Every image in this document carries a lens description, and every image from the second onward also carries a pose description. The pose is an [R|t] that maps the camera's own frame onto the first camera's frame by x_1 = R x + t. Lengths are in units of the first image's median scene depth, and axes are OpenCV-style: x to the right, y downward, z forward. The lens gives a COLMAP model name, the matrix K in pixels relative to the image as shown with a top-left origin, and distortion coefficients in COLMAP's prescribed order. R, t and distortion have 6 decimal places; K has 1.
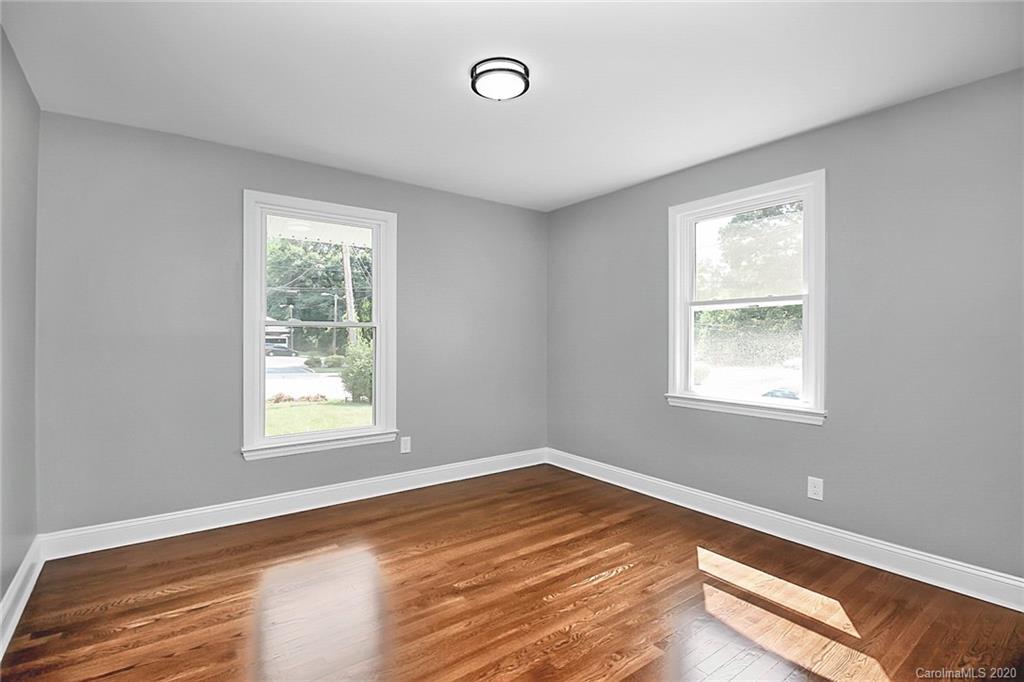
lens RADIAL K [[476.0, 0, 514.0], [0, 476.0, 332.0], [0, 0, 1]] dist [-0.002479, -0.000820]
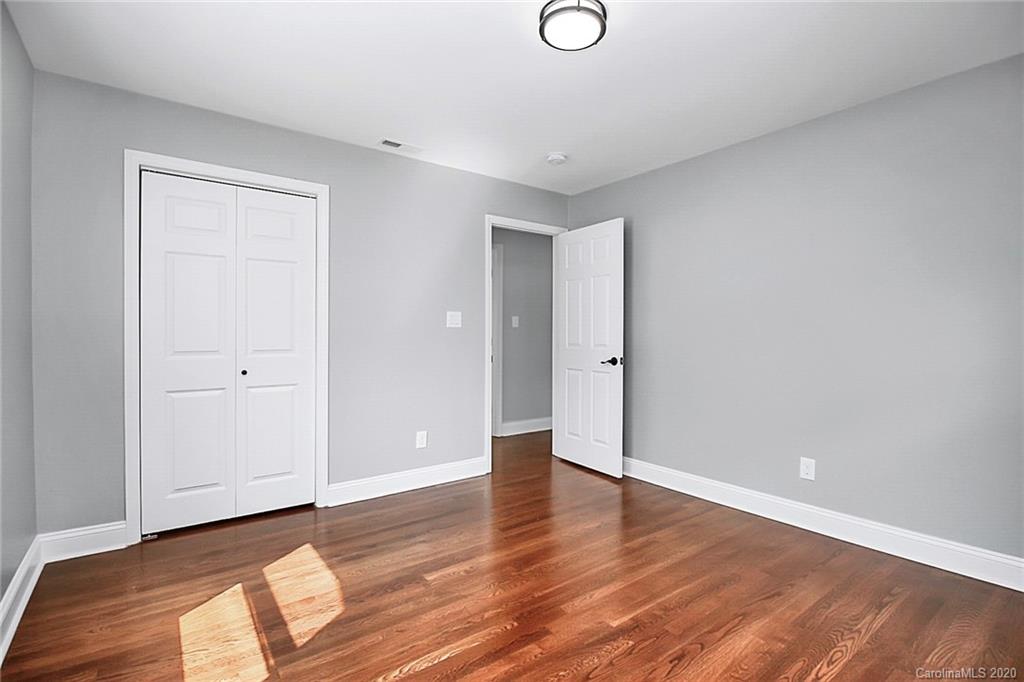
lens RADIAL K [[485.0, 0, 511.3], [0, 485.0, 334.5], [0, 0, 1]] dist [-0.003665, -0.000883]
pose [[-0.999969, -0.007302, 0.002869, 0.069611], [-0.007333, 0.999916, -0.010712, 0.047126], [-0.002790, -0.010733, -0.999939, 1.767698]]
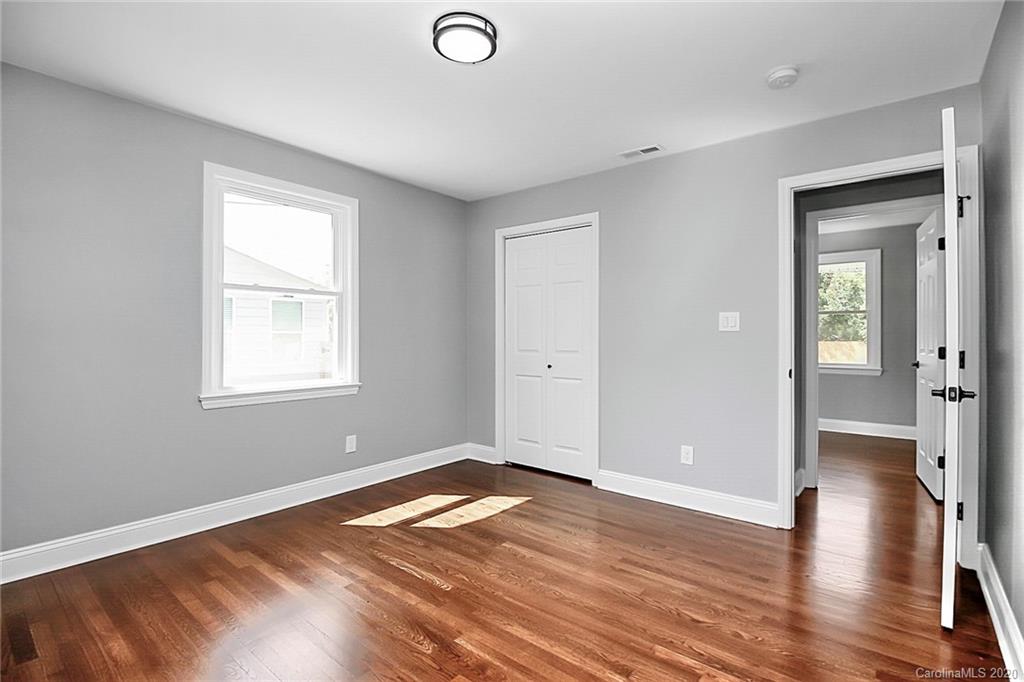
lens RADIAL K [[485.0, 0, 511.3], [0, 485.0, 334.5], [0, 0, 1]] dist [-0.003665, -0.000883]
pose [[-0.232965, 0.001236, 0.972484, -0.885331], [-0.018439, 0.999814, -0.005688, 0.036086], [-0.972310, -0.019256, -0.232898, 1.052134]]
